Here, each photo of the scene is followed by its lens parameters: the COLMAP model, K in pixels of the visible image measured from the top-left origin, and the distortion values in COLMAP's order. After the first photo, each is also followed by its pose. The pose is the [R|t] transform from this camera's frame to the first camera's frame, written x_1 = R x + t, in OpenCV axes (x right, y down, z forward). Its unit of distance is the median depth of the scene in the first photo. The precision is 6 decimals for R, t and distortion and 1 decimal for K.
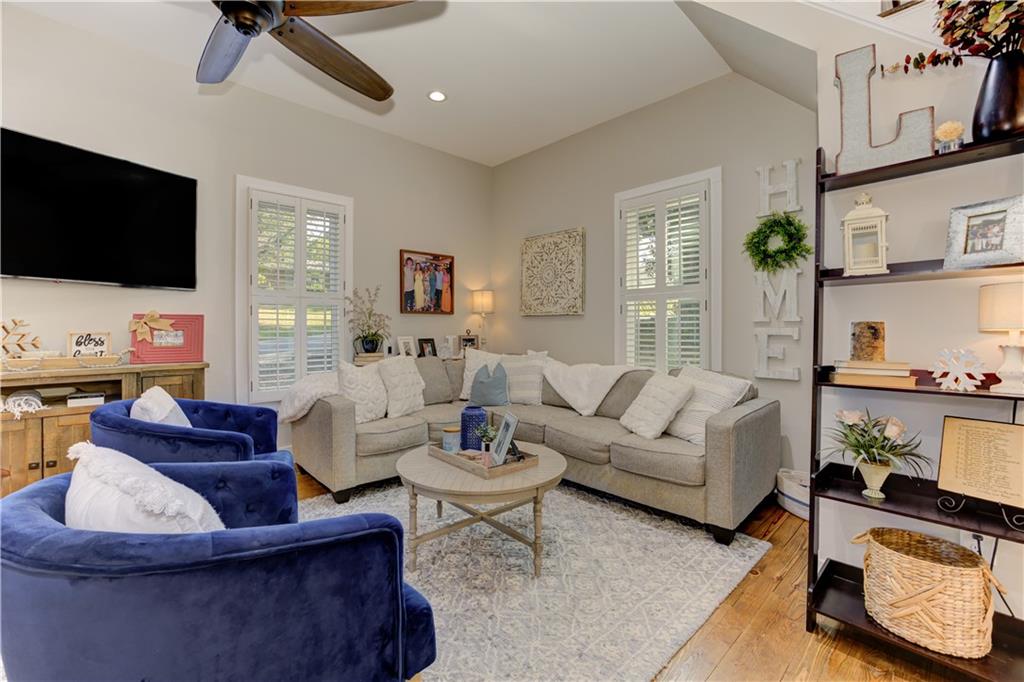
lens RADIAL K [[440.9, 0, 514.3], [0, 440.9, 328.7], [0, 0, 1]] dist [-0.014531, -0.000234]
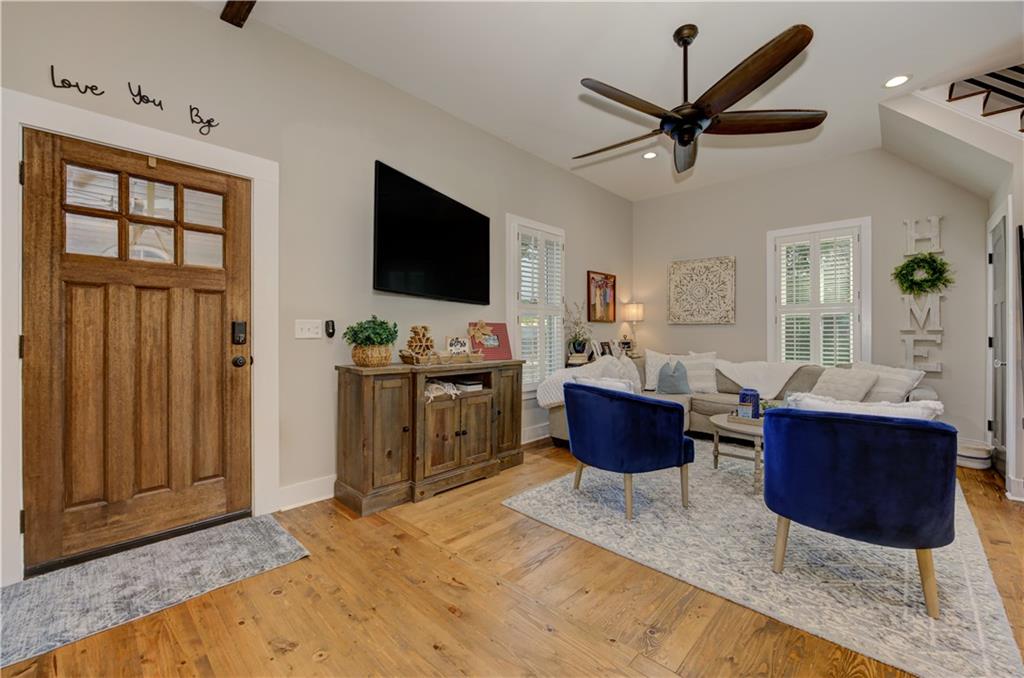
lens RADIAL K [[417.4, 0, 512.3], [0, 417.4, 336.1], [0, 0, 1]] dist [-0.010749, 0.000332]
pose [[0.998097, 0.003345, 0.061578, -0.603029], [-0.003735, 0.999974, 0.006213, -0.000845], [-0.061556, -0.006432, 0.998083, -0.186114]]
